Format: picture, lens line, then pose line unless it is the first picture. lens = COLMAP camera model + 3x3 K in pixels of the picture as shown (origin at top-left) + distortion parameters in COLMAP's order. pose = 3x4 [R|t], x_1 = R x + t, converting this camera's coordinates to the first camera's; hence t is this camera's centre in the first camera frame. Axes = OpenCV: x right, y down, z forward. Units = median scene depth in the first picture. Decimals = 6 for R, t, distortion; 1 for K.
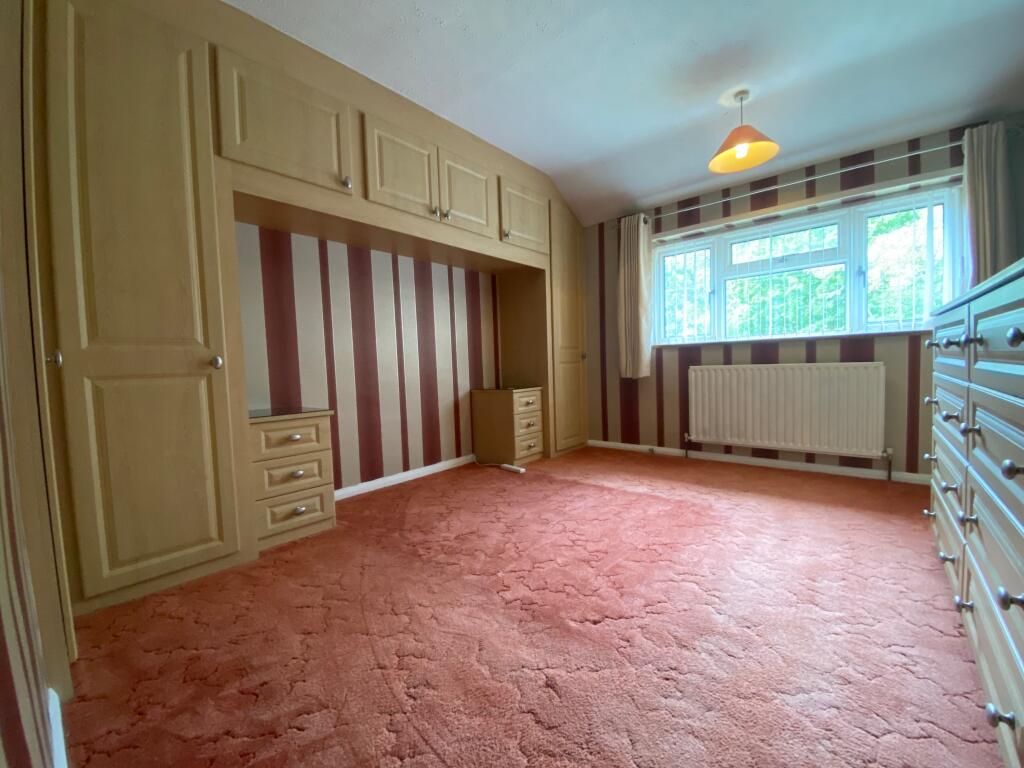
lens RADIAL K [[412.1, 0, 512.0], [0, 412.1, 384.0], [0, 0, 1]] dist [0.066046, -0.000047]
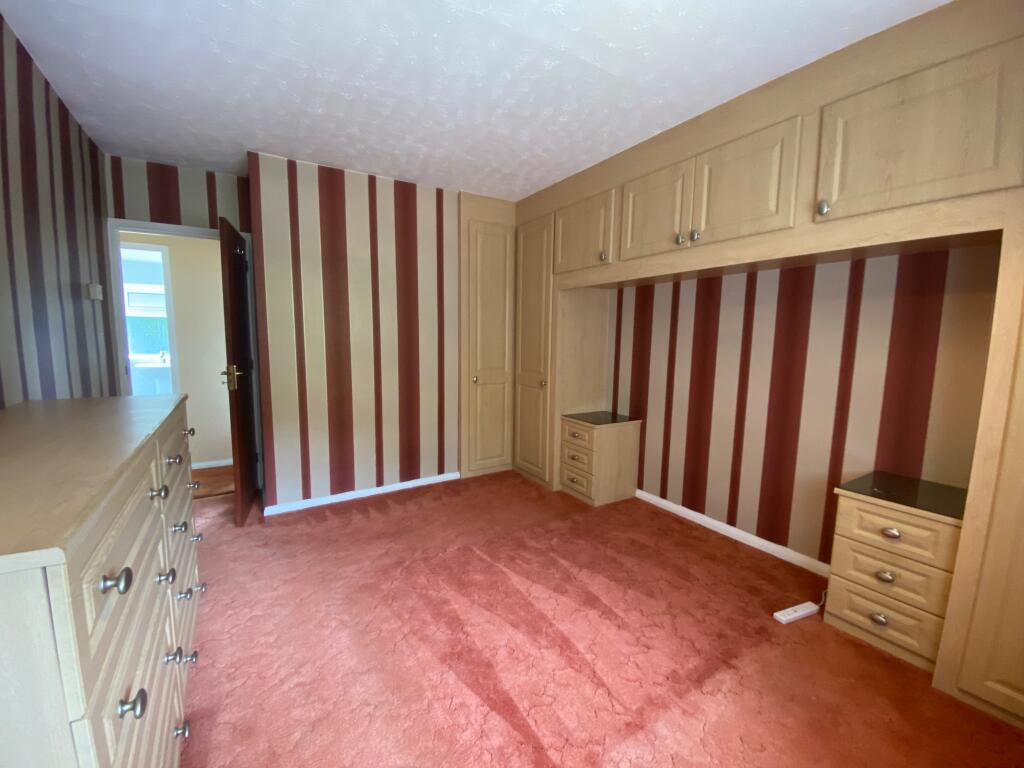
lens RADIAL K [[415.5, 0, 512.0], [0, 415.5, 384.0], [0, 0, 1]] dist [-0.000433, -0.000202]
pose [[-0.289902, 0.138010, -0.947053, 0.693584], [-0.053170, 0.985697, 0.159917, -0.205104], [0.955578, 0.096715, -0.278418, 0.823287]]
